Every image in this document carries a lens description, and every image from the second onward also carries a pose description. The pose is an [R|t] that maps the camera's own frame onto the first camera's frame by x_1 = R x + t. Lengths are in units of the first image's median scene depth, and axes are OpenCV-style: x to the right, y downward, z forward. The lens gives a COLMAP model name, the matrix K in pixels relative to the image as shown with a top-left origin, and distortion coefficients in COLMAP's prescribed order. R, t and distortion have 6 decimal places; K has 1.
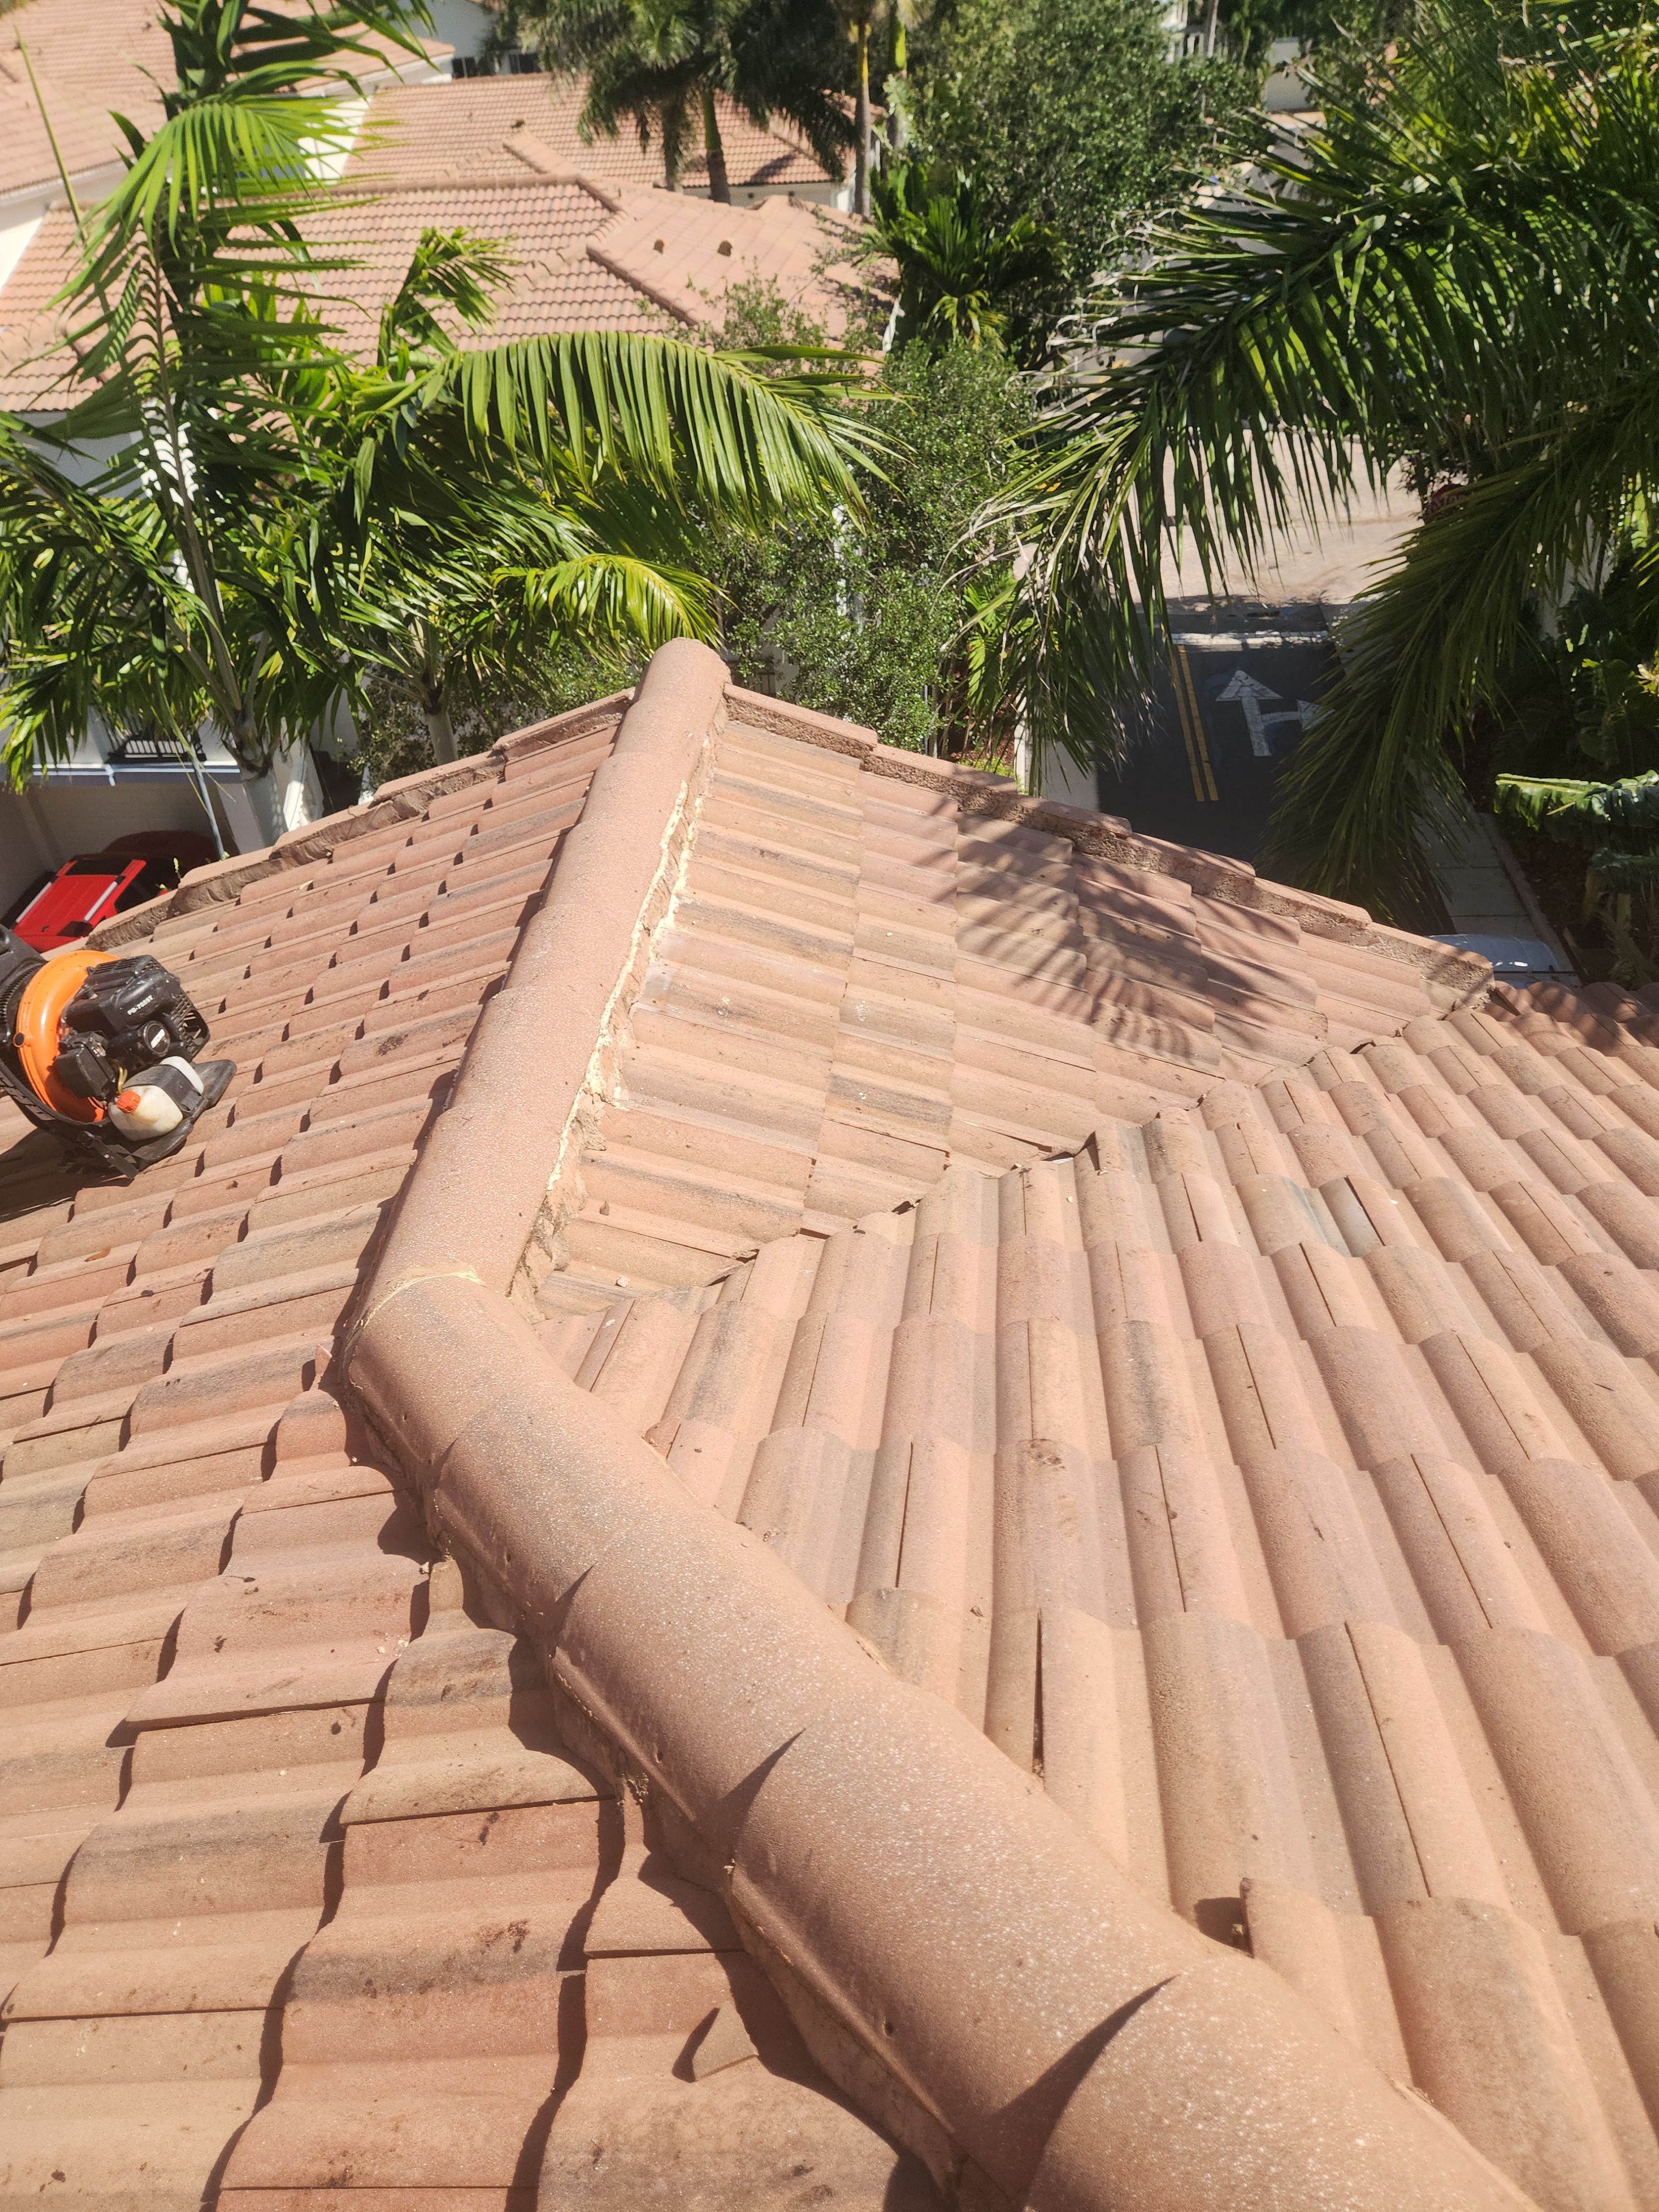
lens RADIAL K [[1447.8, 0, 821.3], [0, 1447.8, 1092.4], [0, 0, 1]] dist [0.071304, -0.052022]
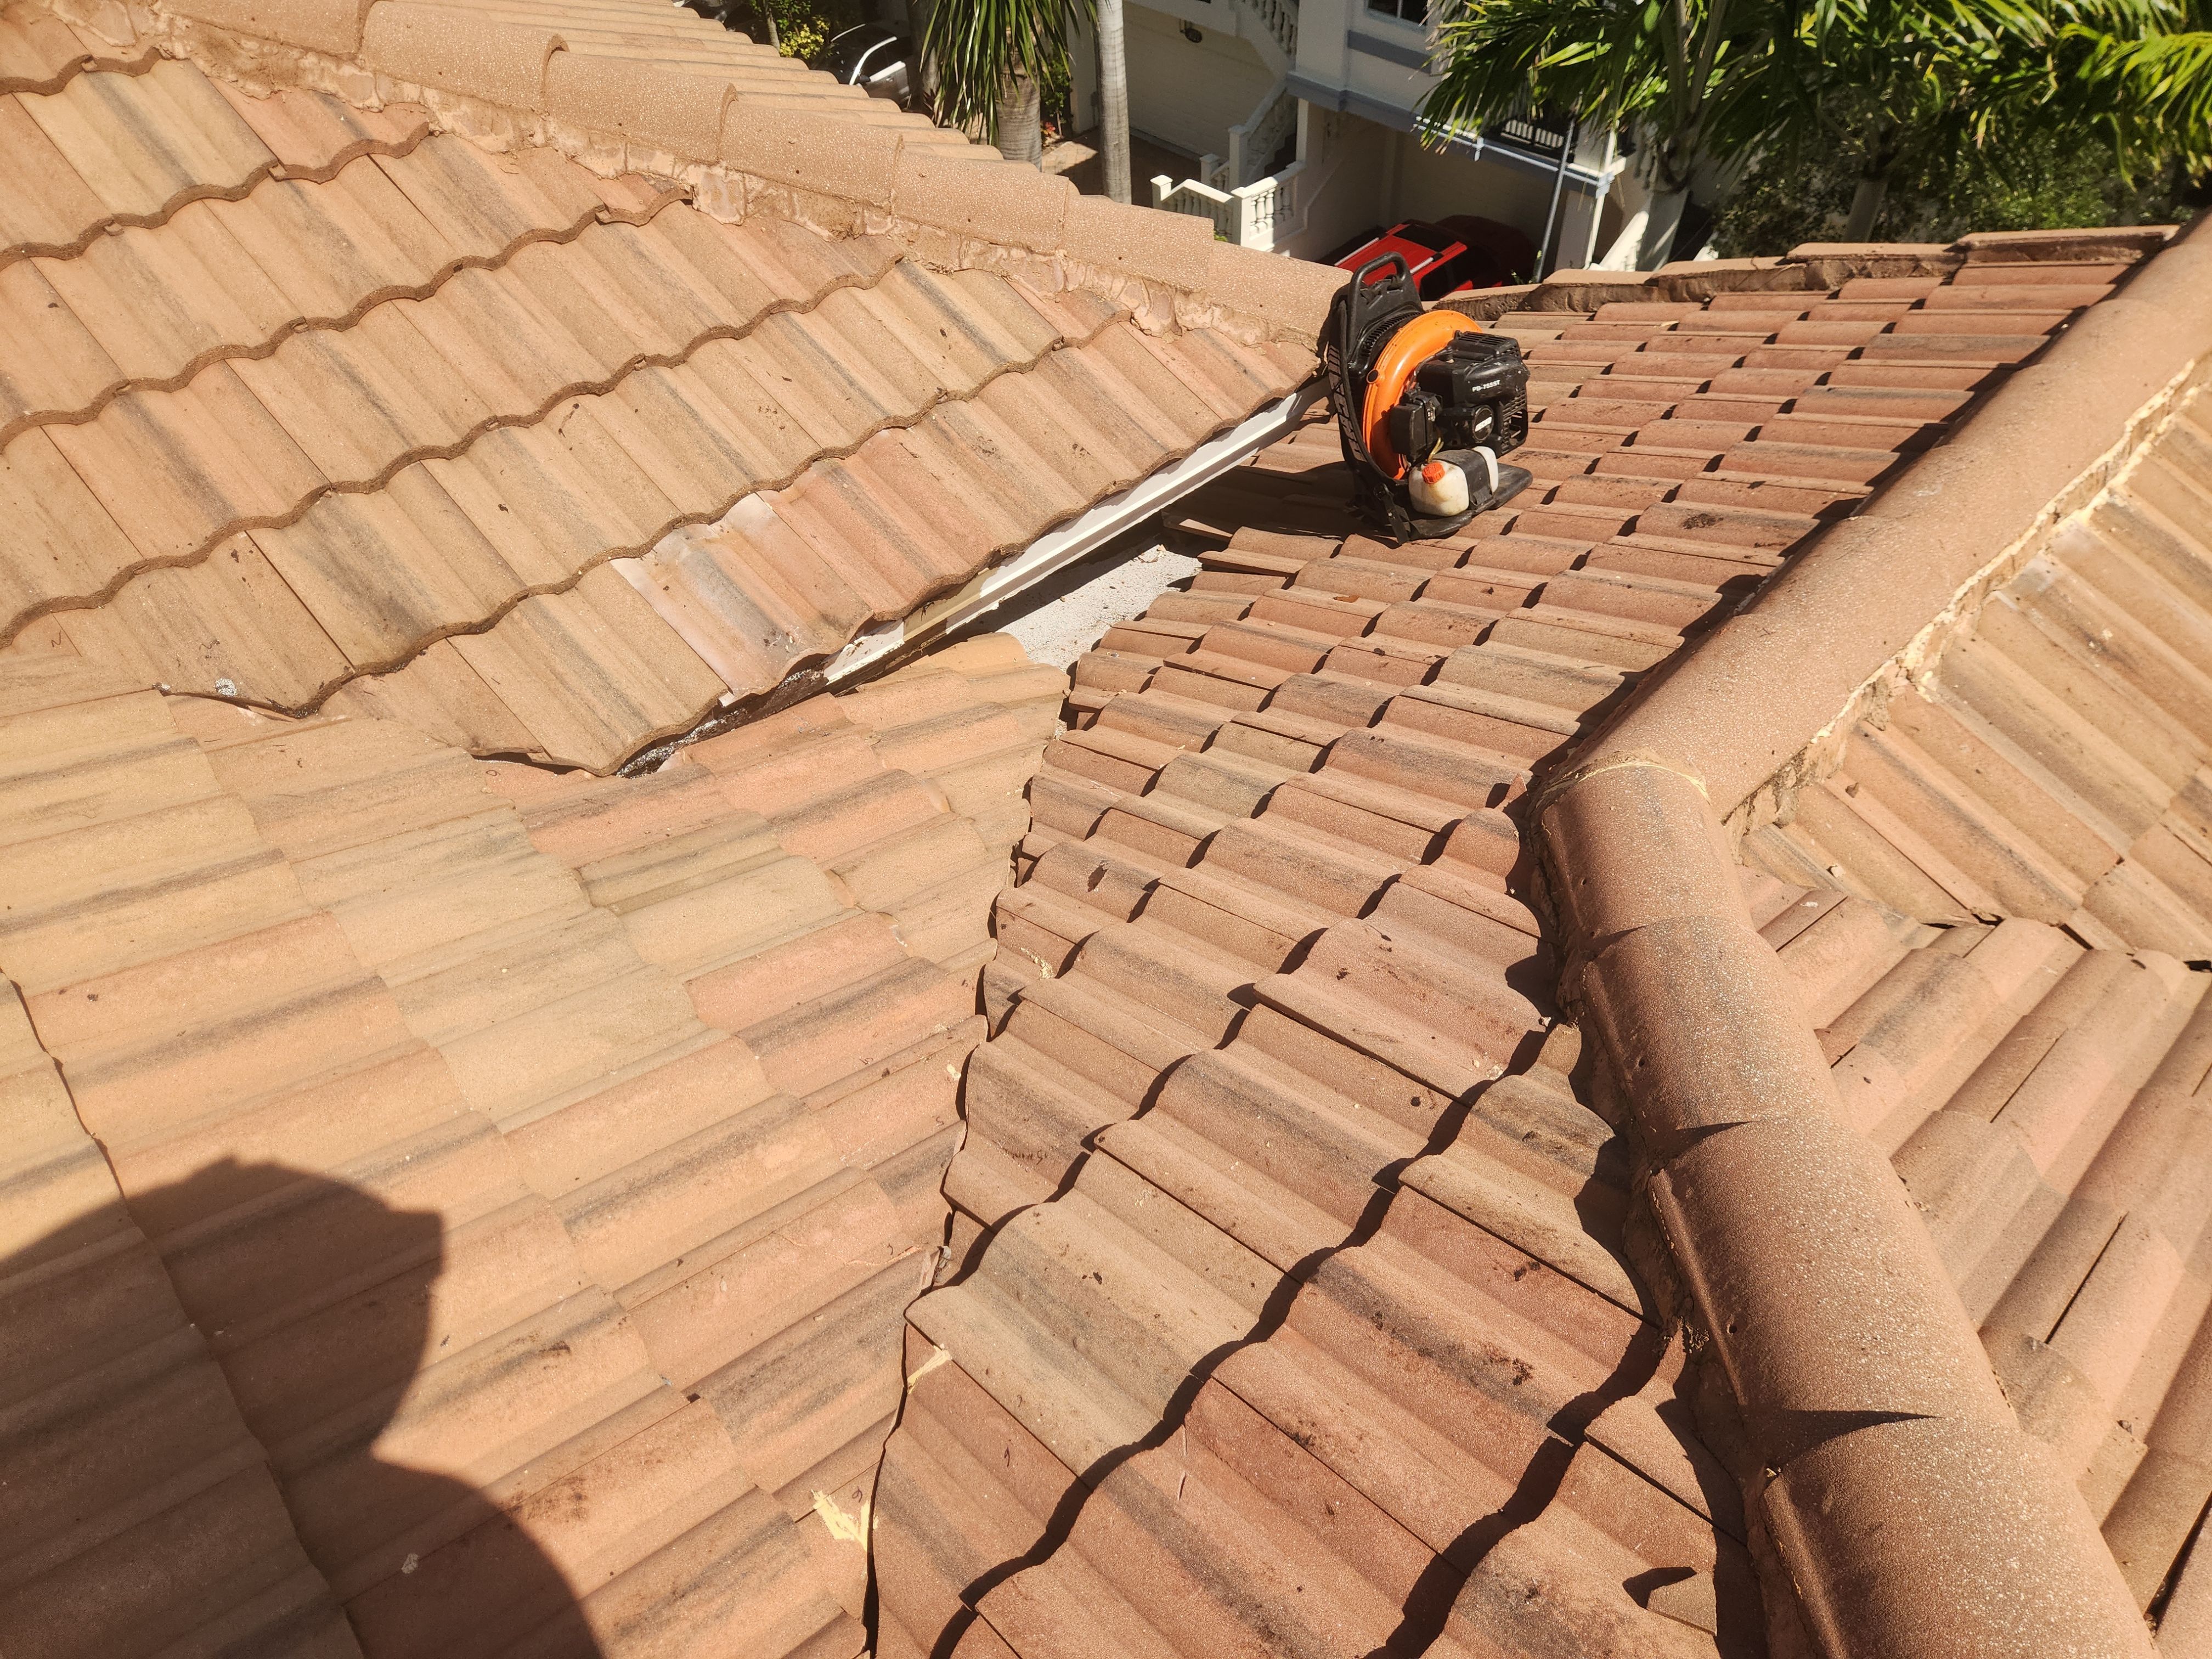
lens RADIAL K [[1472.5, 0, 1130.8], [0, 1472.5, 846.5], [0, 0, 1]] dist [0.085263, -0.077119]
pose [[0.761747, 0.497690, -0.414784, -0.081923], [-0.414322, 0.866412, 0.278691, 0.035174], [0.498075, -0.040438, 0.866191, -0.016963]]
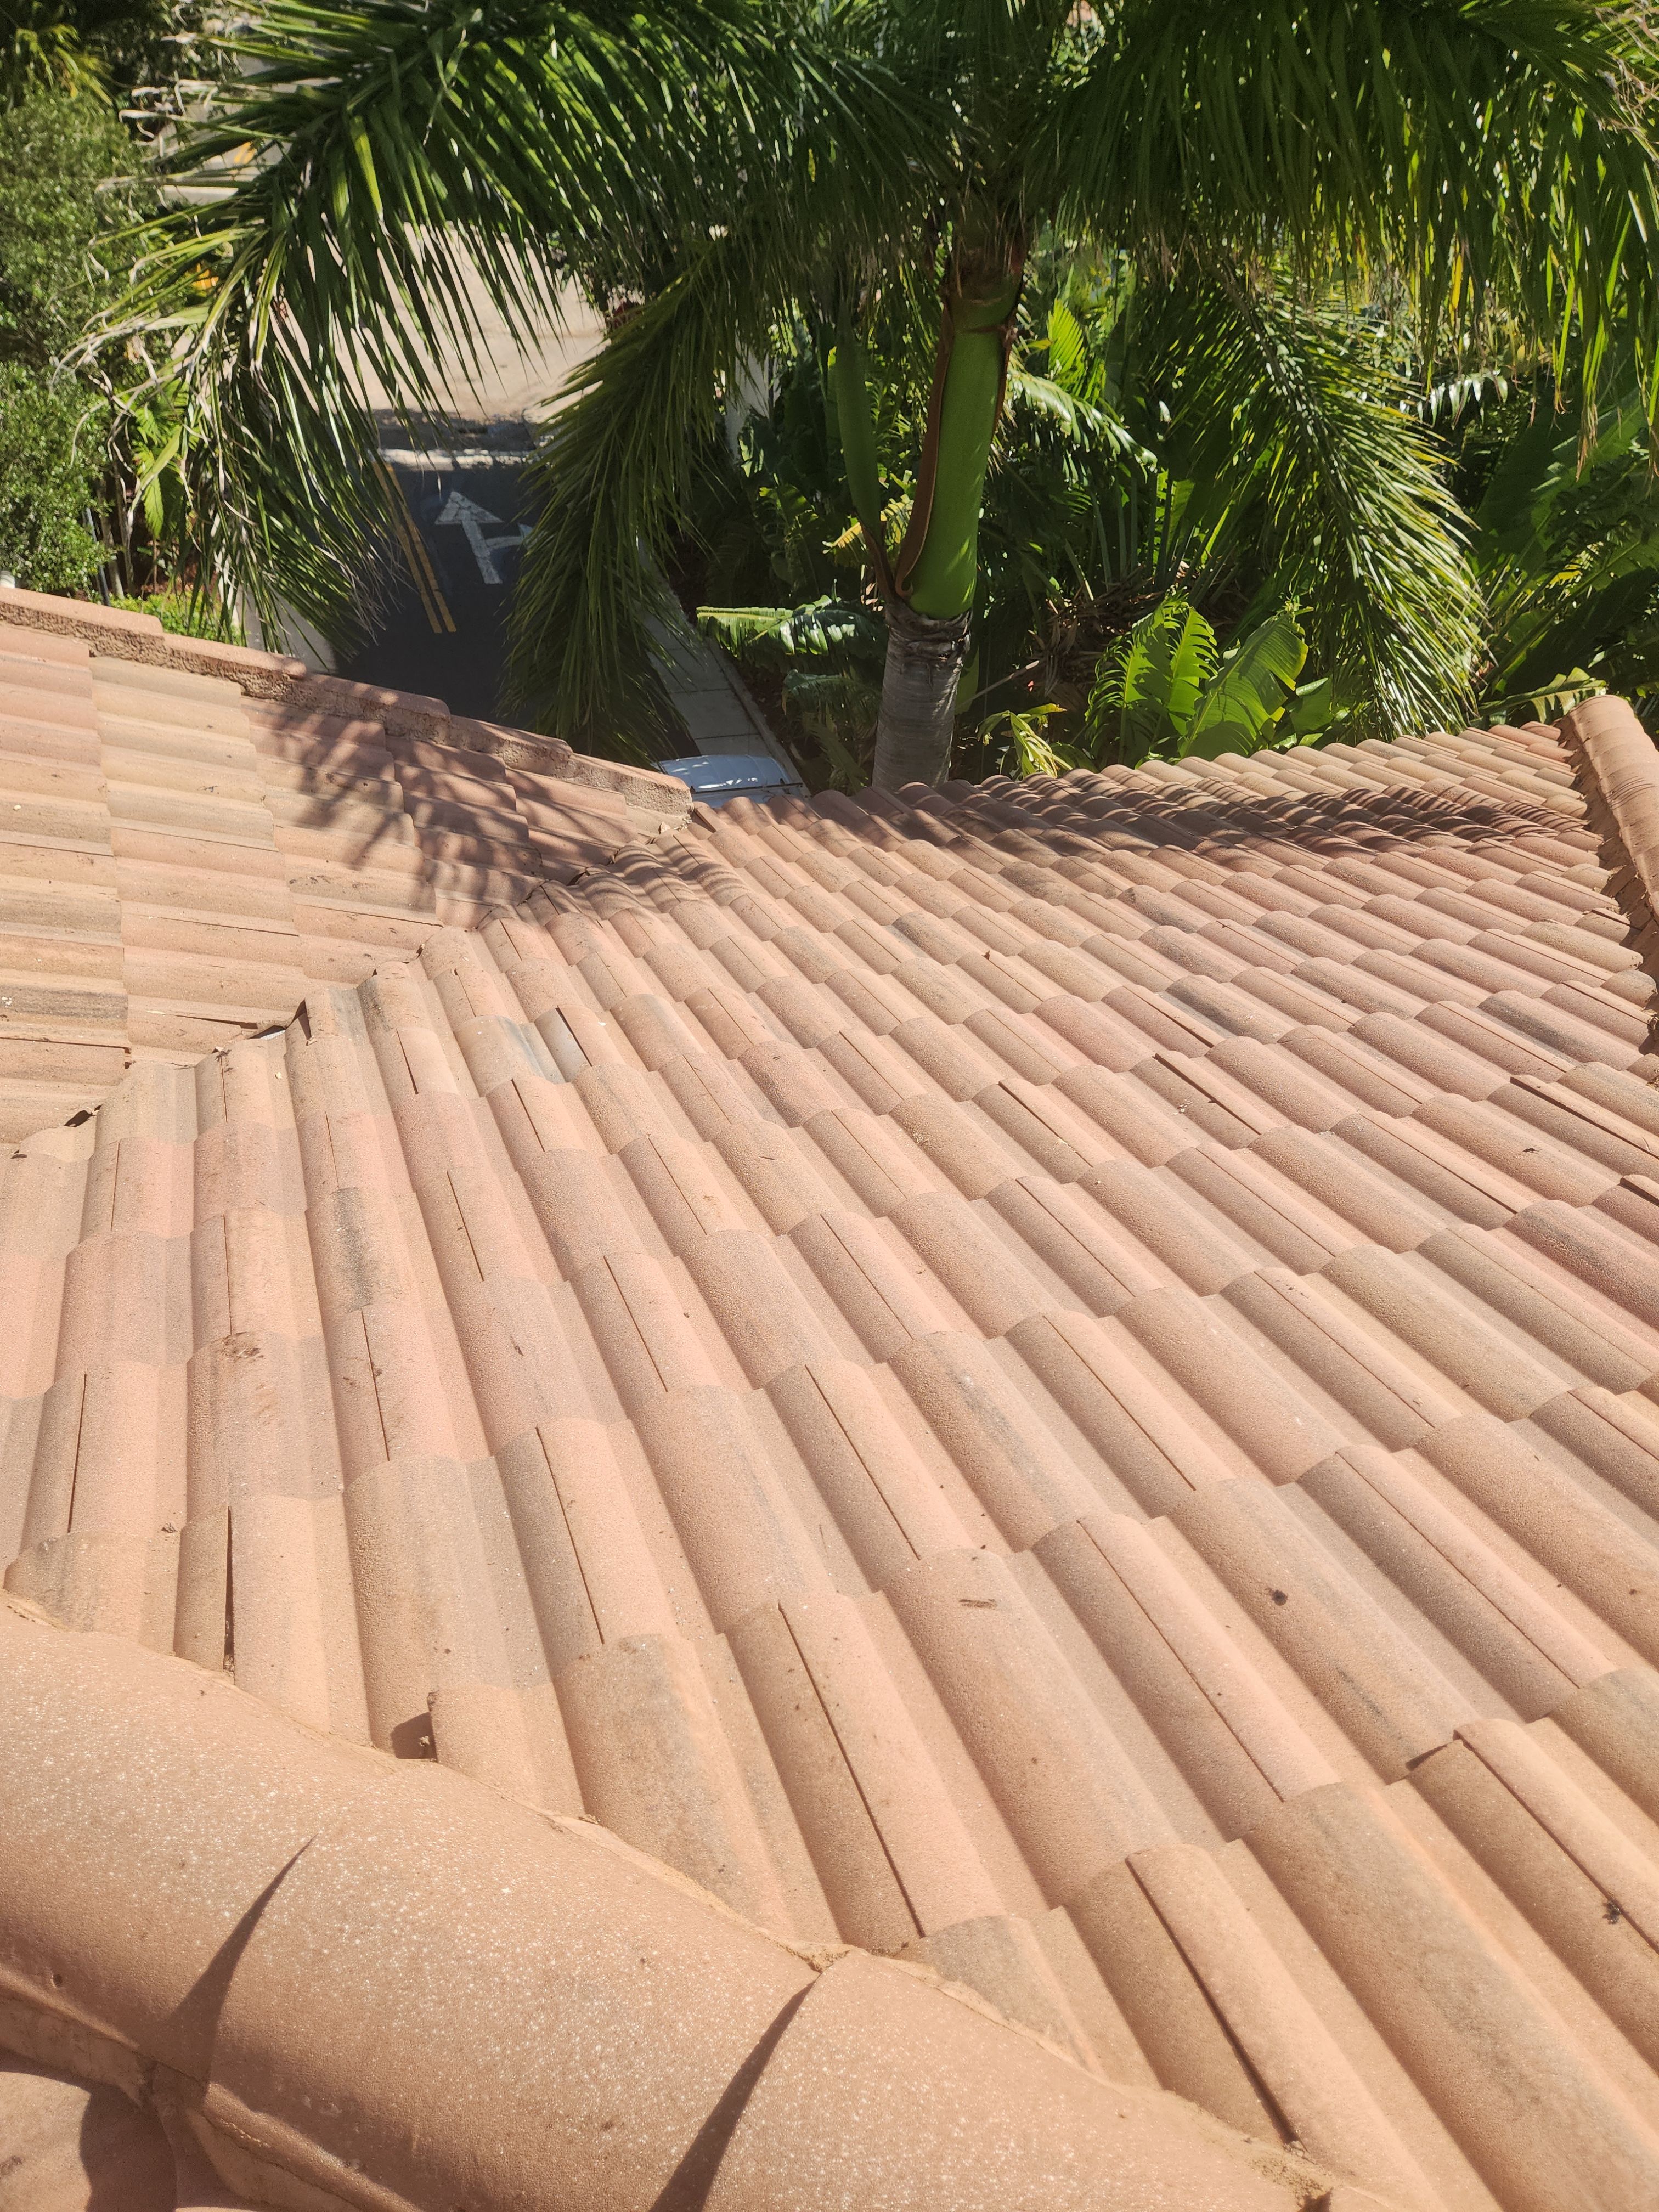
lens RADIAL K [[1472.5, 0, 850.4], [0, 1472.5, 1097.8], [0, 0, 1]] dist [0.085263, -0.077119]
pose [[0.877094, -0.185315, 0.443130, 0.068474], [0.138346, 0.980947, 0.136397, 0.007093], [-0.459963, -0.058328, 0.886020, -0.024685]]
